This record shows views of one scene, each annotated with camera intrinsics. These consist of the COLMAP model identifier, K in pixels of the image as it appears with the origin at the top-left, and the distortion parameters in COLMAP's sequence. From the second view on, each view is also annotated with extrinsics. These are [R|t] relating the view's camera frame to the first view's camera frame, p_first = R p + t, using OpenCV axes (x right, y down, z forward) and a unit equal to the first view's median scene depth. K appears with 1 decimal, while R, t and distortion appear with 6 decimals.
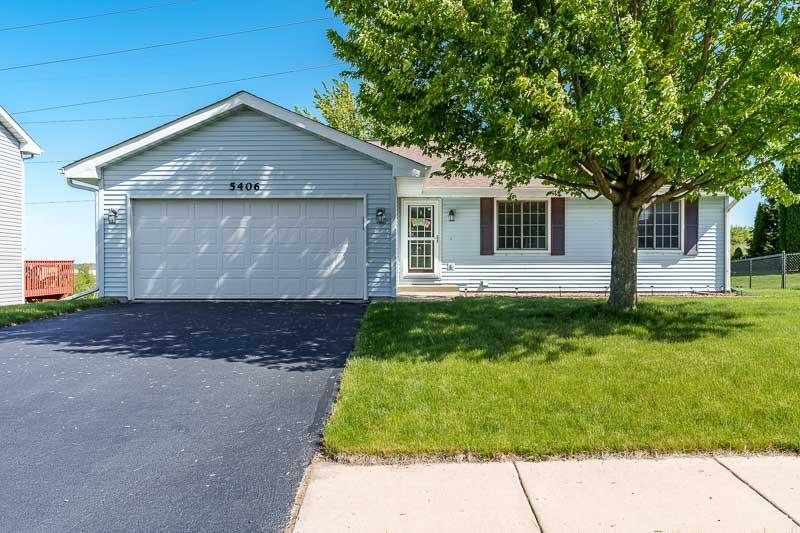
lens RADIAL K [[711.1, 0, 392.1], [0, 711.1, 267.2], [0, 0, 1]] dist [0.012597, 0.004605]
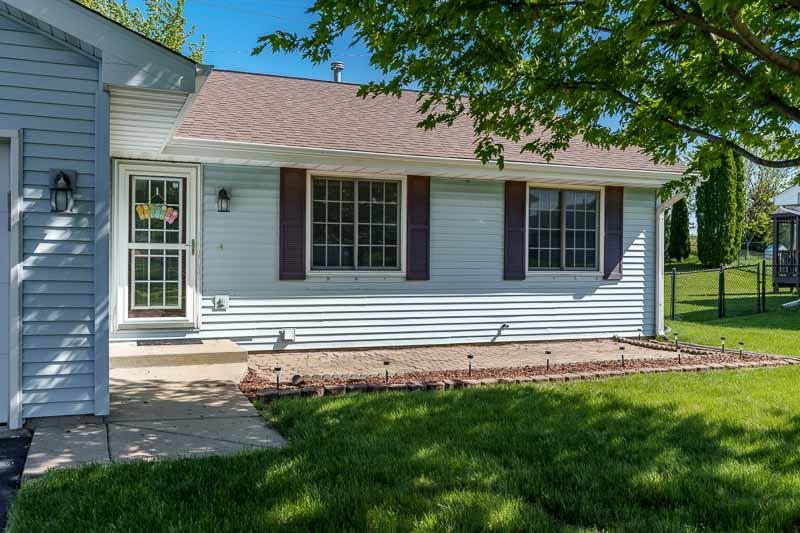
lens RADIAL K [[743.2, 0, 406.4], [0, 743.2, 265.6], [0, 0, 1]] dist [0.009930, 0.000000]
pose [[0.916421, 0.005602, 0.400177, -0.006490], [-0.008384, 0.999951, 0.005202, -0.031098], [-0.400129, -0.008122, 0.916423, 0.474479]]
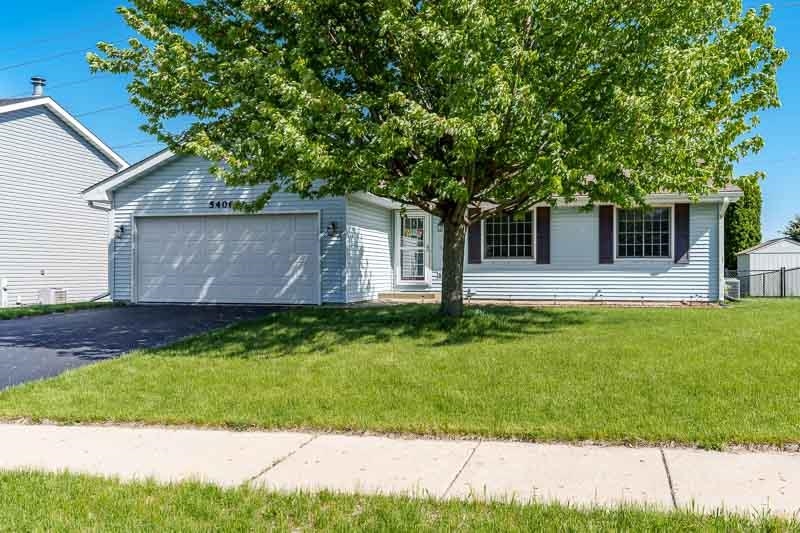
lens RADIAL K [[711.1, 0, 407.4], [0, 711.1, 266.5], [0, 0, 1]] dist [0.012597, 0.004605]
pose [[0.970553, -0.000921, -0.240884, 0.289387], [-0.001884, 0.999933, -0.011413, -0.001038], [0.240879, 0.011531, 0.970487, -0.029379]]
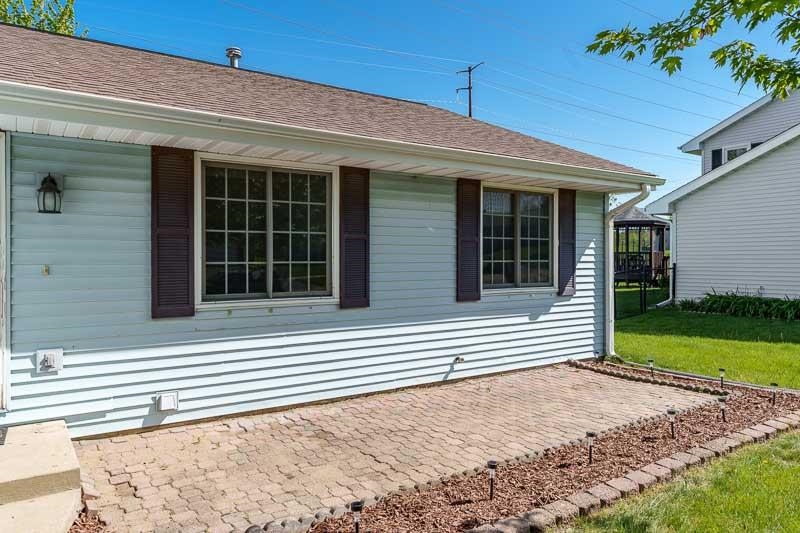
lens RADIAL K [[561.8, 0, 404.2], [0, 561.8, 261.3], [0, 0, 1]] dist [0.002719, 0.004123]
pose [[0.813140, -0.003650, 0.582057, 0.067173], [-0.000384, 0.999977, 0.006807, -0.046009], [-0.582068, -0.005758, 0.813119, 0.719511]]
